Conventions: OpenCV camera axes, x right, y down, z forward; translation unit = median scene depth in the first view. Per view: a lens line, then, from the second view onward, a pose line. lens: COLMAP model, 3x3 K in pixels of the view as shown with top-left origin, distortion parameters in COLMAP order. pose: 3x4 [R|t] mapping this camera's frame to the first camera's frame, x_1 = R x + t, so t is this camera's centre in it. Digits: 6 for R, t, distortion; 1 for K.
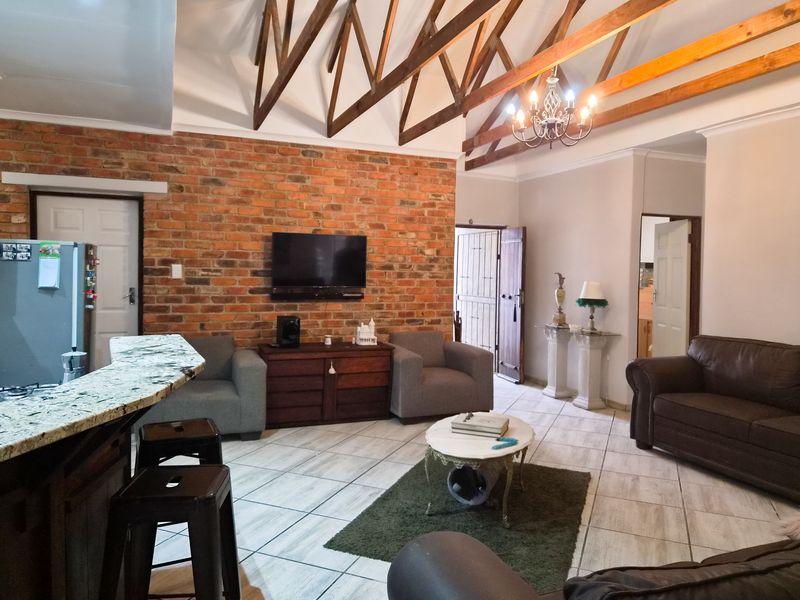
lens RADIAL K [[575.9, 0, 403.3], [0, 575.9, 299.9], [0, 0, 1]] dist [0.082421, -0.068505]
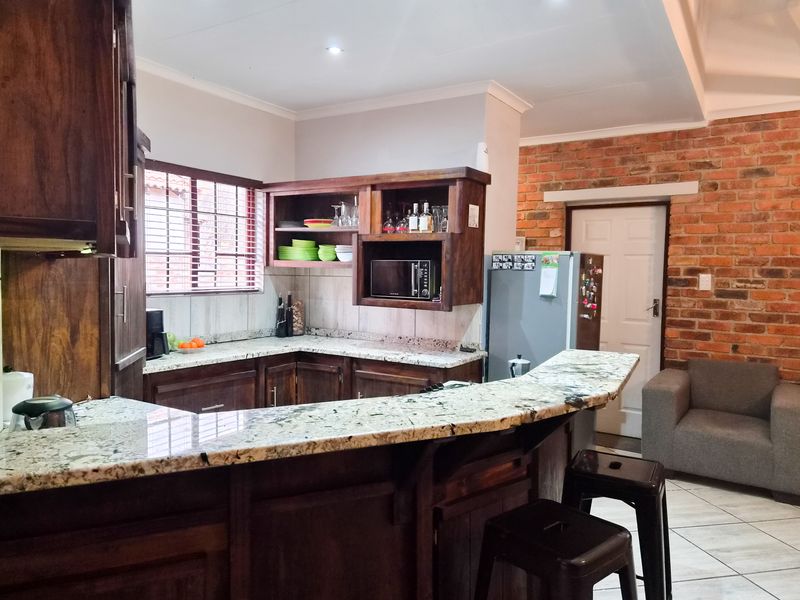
lens RADIAL K [[575.9, 0, 403.3], [0, 575.9, 299.9], [0, 0, 1]] dist [0.082421, -0.068505]
pose [[0.579554, 0.038255, -0.814035, 0.064383], [-0.054204, 0.998495, 0.008333, -0.005511], [0.813129, 0.039294, 0.580755, 0.130632]]
